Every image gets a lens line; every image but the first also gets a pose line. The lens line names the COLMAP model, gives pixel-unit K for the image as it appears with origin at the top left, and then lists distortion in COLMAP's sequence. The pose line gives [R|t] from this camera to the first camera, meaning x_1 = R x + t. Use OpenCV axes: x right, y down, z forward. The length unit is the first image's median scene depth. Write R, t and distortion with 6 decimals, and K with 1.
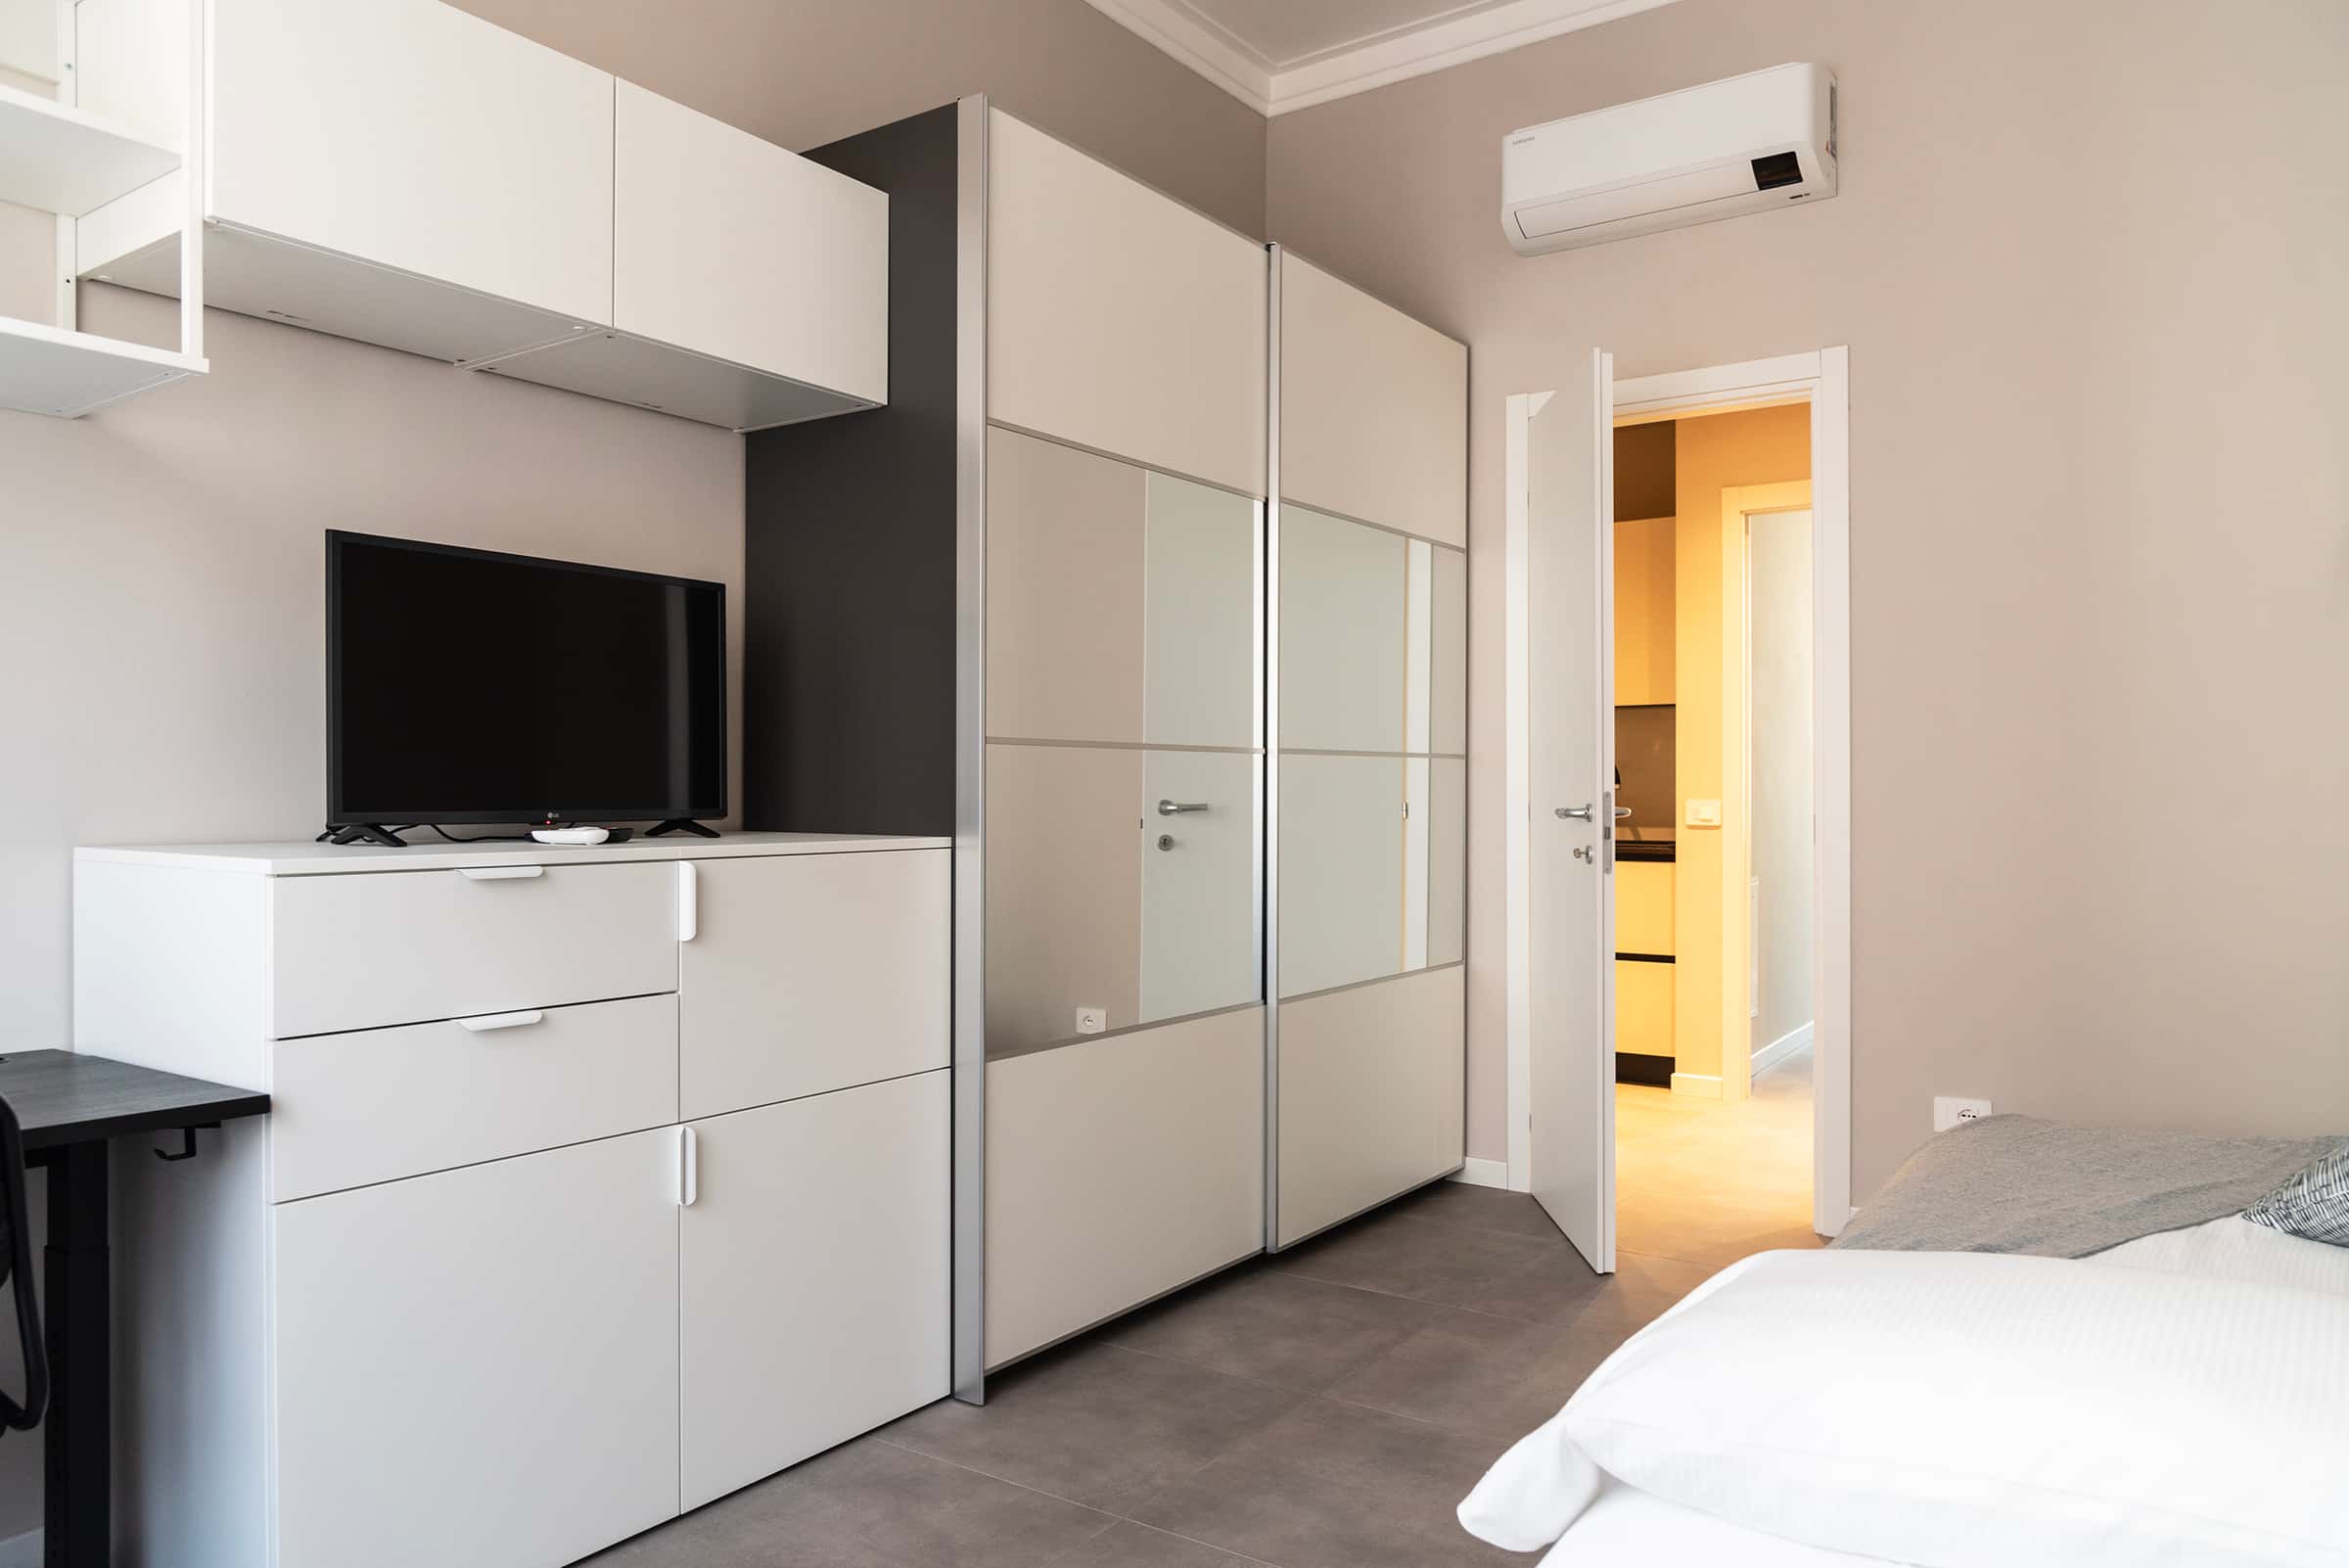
lens RADIAL K [[1547.9, 0, 1221.8], [0, 1547.9, 785.3], [0, 0, 1]] dist [-0.006543, -0.001600]
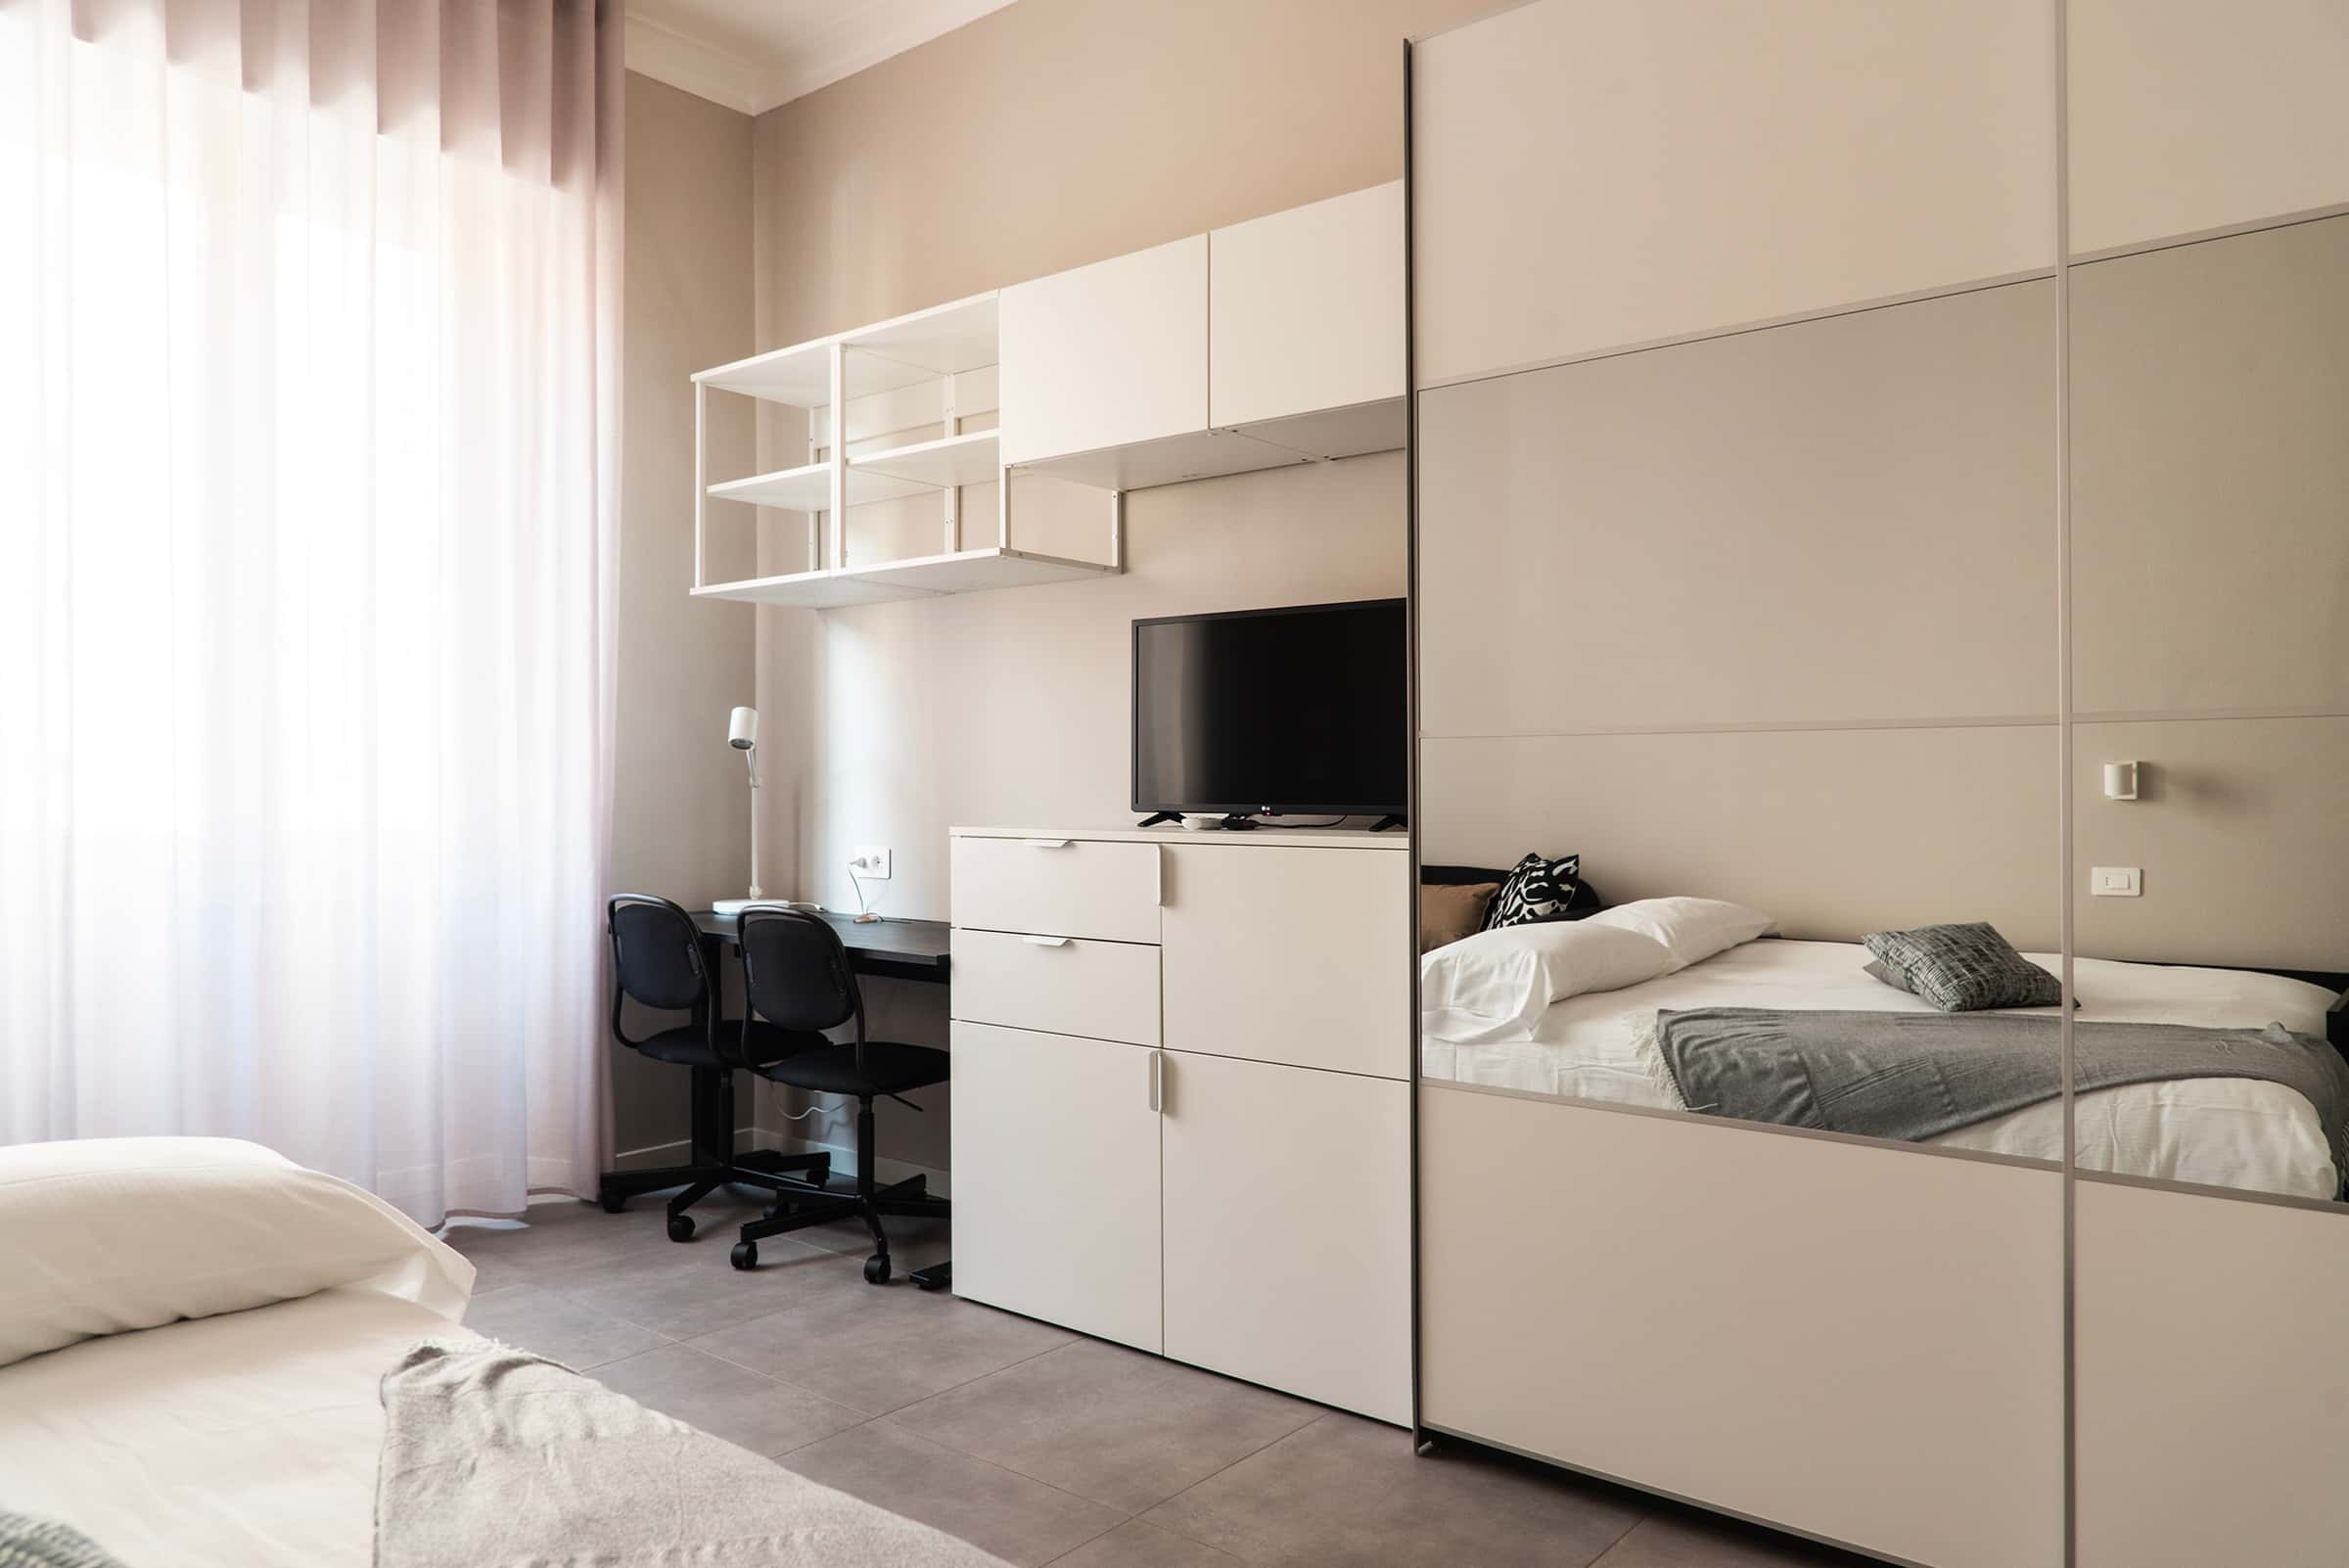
lens RADIAL K [[1641.1, 0, 1184.3], [0, 1641.1, 786.6], [0, 0, 1]] dist [0.004724, -0.006375]
pose [[-0.091758, -0.005247, -0.995768, 0.481947], [0.001150, 0.999985, -0.005375, 0.004453], [0.995781, -0.001638, -0.091750, 0.550269]]
